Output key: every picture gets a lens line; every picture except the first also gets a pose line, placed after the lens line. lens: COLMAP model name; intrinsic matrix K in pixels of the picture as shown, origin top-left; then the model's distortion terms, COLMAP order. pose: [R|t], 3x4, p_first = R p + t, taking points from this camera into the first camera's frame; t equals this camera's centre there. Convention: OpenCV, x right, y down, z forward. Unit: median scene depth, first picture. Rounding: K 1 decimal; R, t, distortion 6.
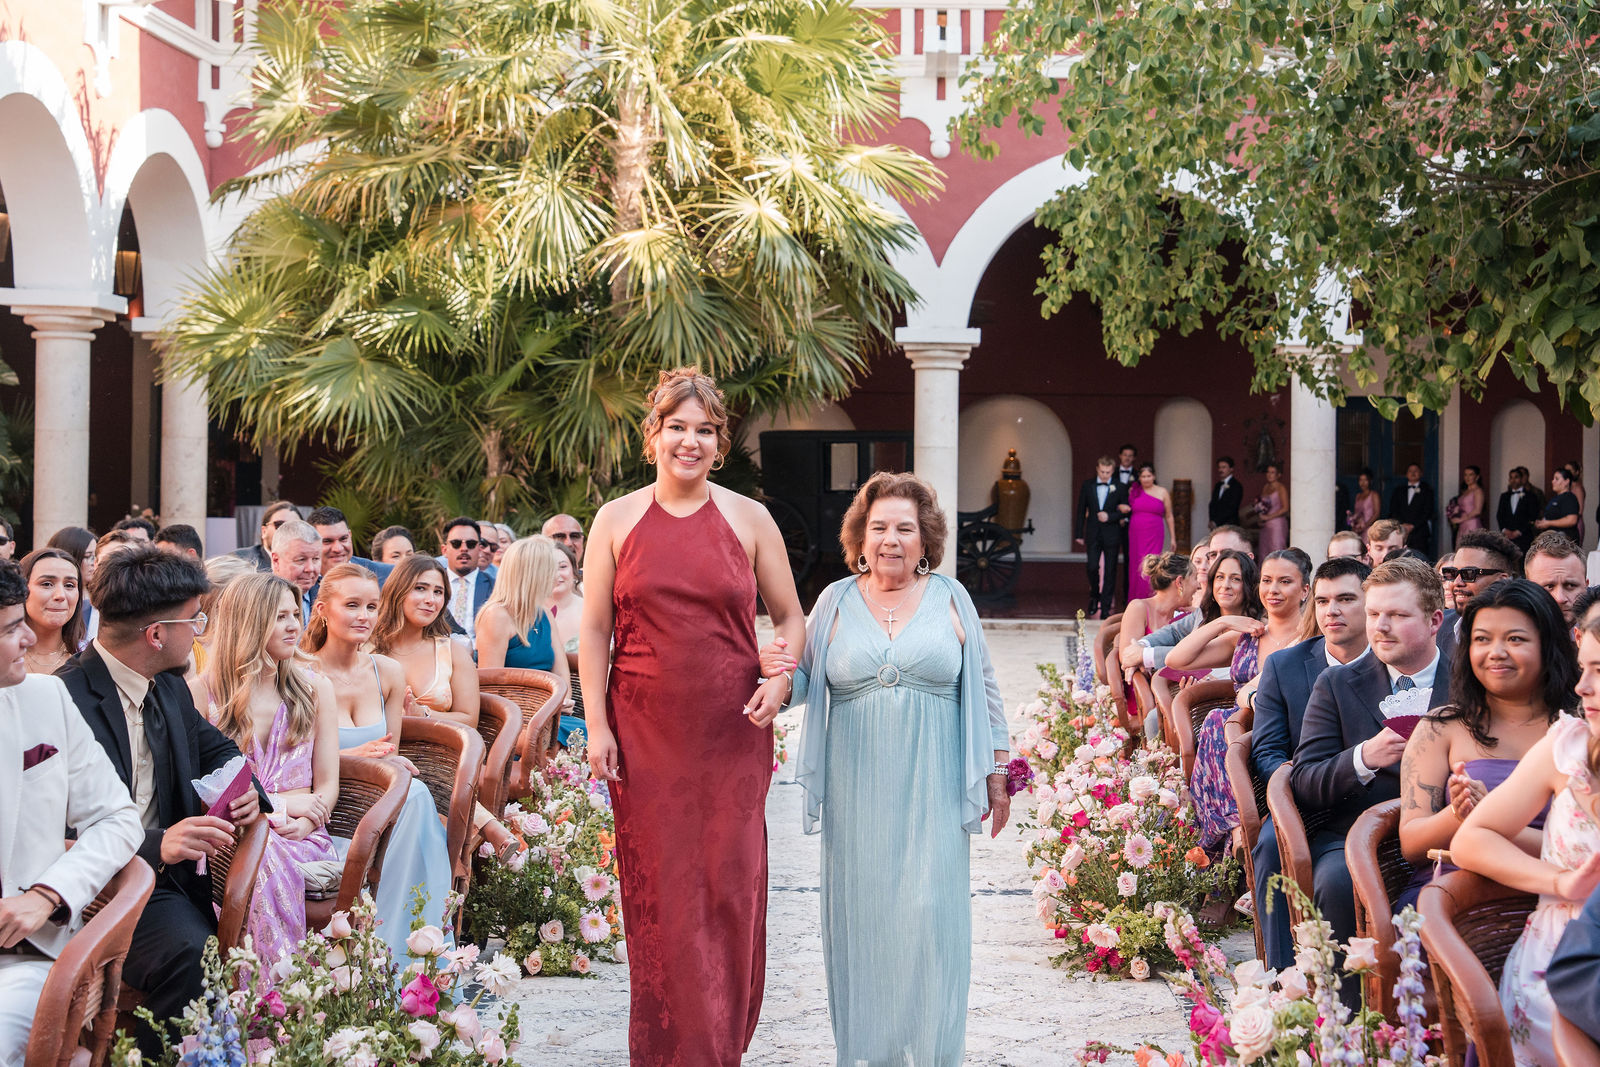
lens RADIAL K [[2581.1, 0, 800.3], [0, 2581.1, 457.7], [0, 0, 1]] dist [0.161255, -0.083568]
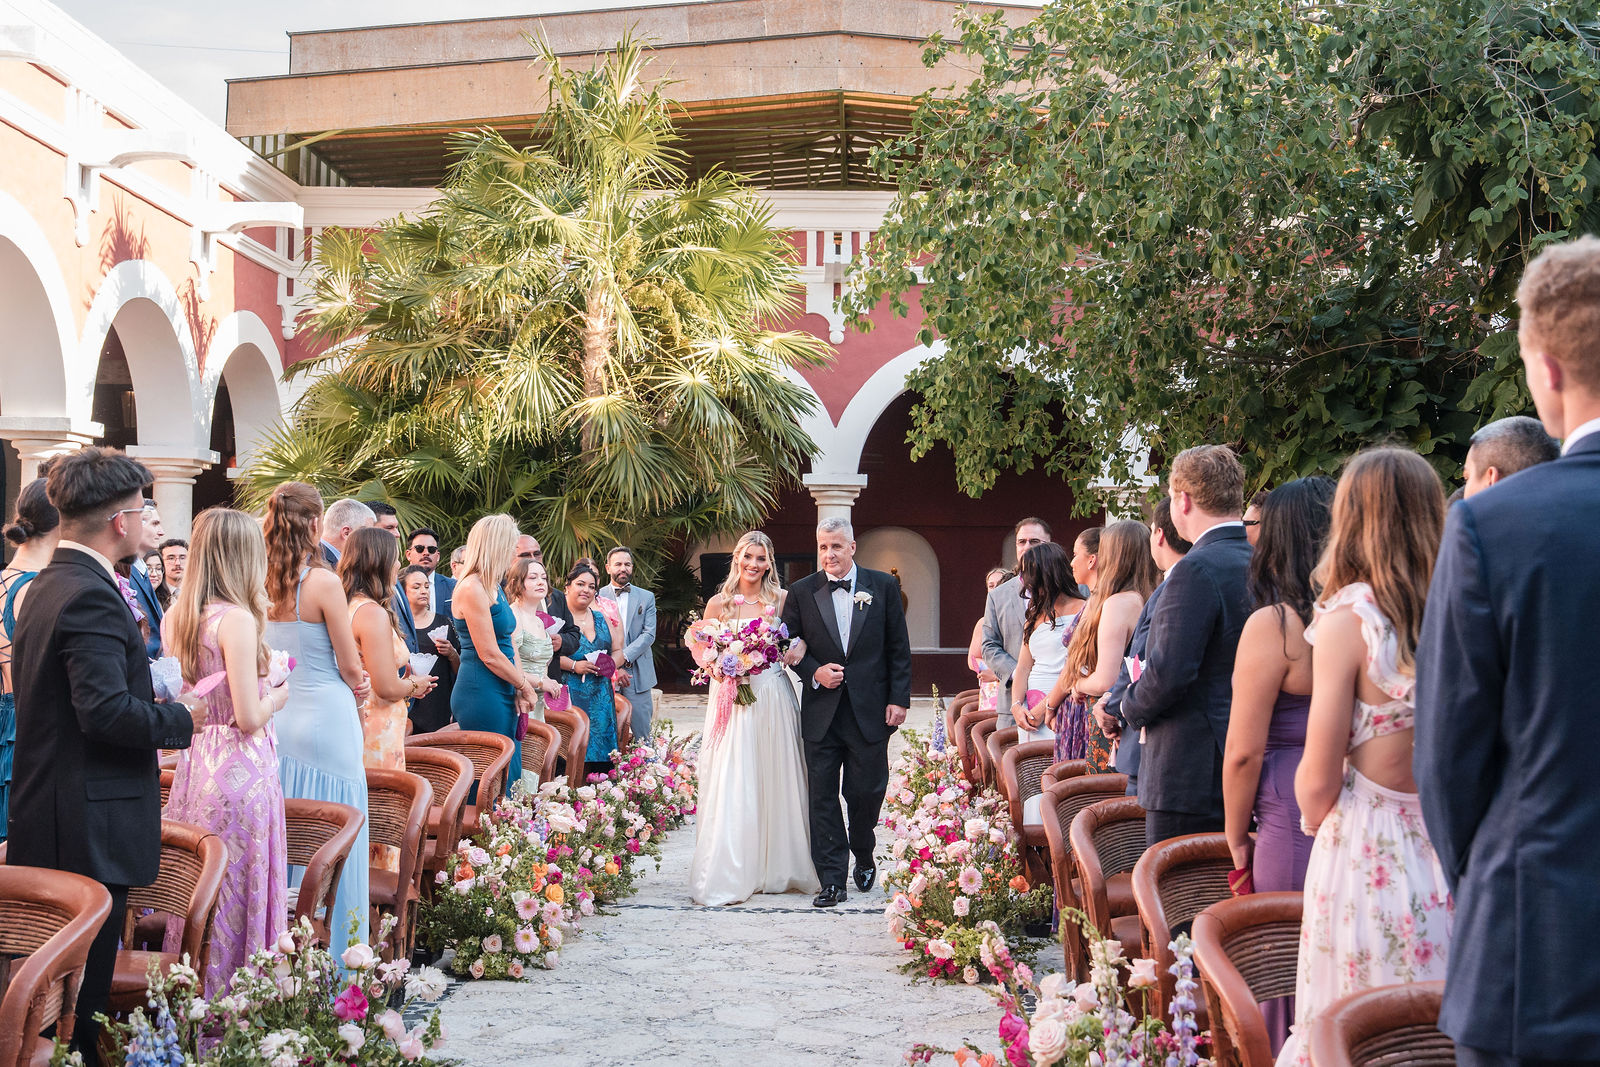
lens RADIAL K [[1613.8, 0, 799.5], [0, 1613.8, 587.2], [0, 0, 1]] dist [-0.001151, 0.005043]
pose [[0.999846, -0.000545, -0.017568, 0.053095], [0.000257, 0.999866, -0.016344, 0.021861], [0.017575, 0.016337, 0.999712, 0.198404]]
